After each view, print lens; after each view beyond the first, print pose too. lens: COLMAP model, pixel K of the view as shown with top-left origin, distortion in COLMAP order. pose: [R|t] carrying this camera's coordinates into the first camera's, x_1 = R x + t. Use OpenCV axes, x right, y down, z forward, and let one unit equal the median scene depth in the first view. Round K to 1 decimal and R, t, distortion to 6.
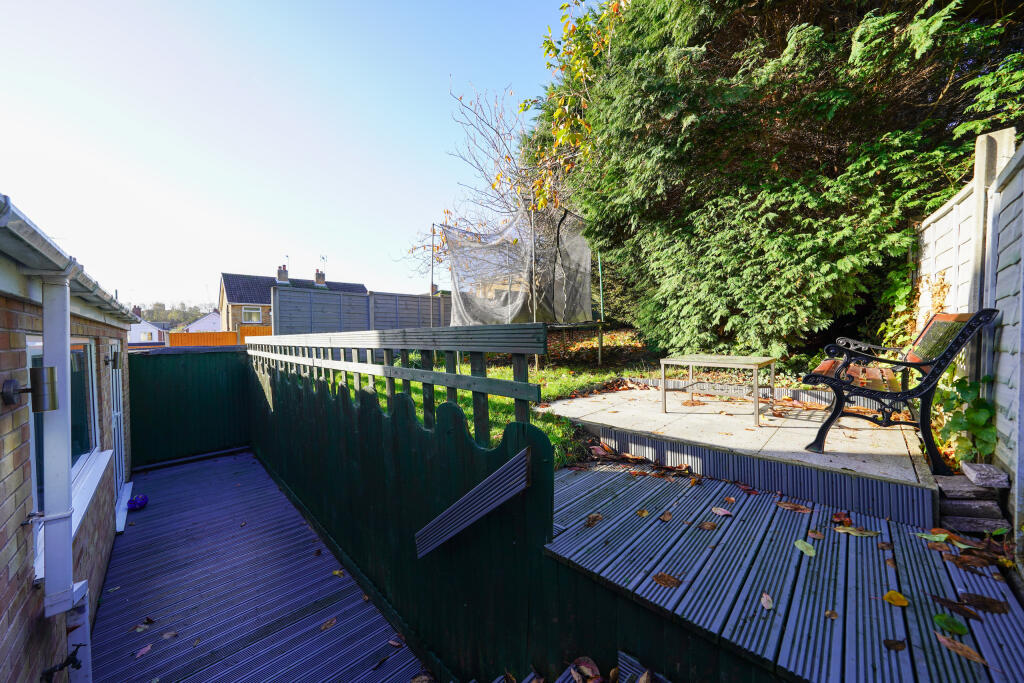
lens RADIAL K [[361.0, 0, 512.5], [0, 361.0, 339.5], [0, 0, 1]] dist [-0.024753, 0.005602]
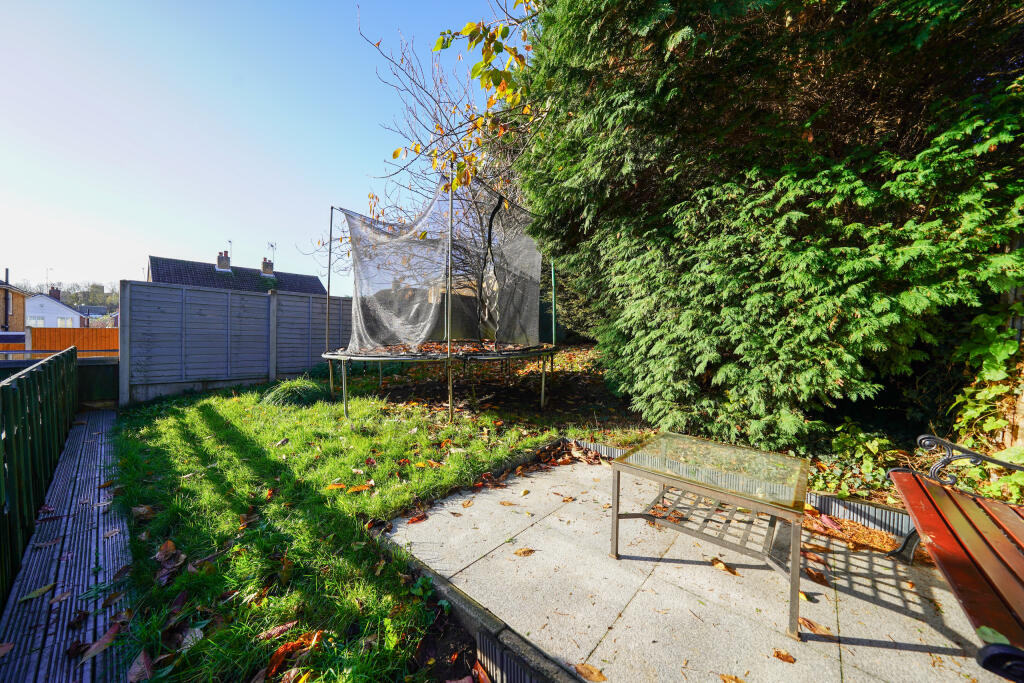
lens RADIAL K [[361.0, 0, 512.5], [0, 361.0, 339.5], [0, 0, 1]] dist [-0.024753, 0.005602]
pose [[0.996292, 0.037792, 0.077294, 0.172523], [-0.037917, 0.999281, 0.000140, -0.101631], [-0.077233, -0.003070, 0.997008, 0.381427]]
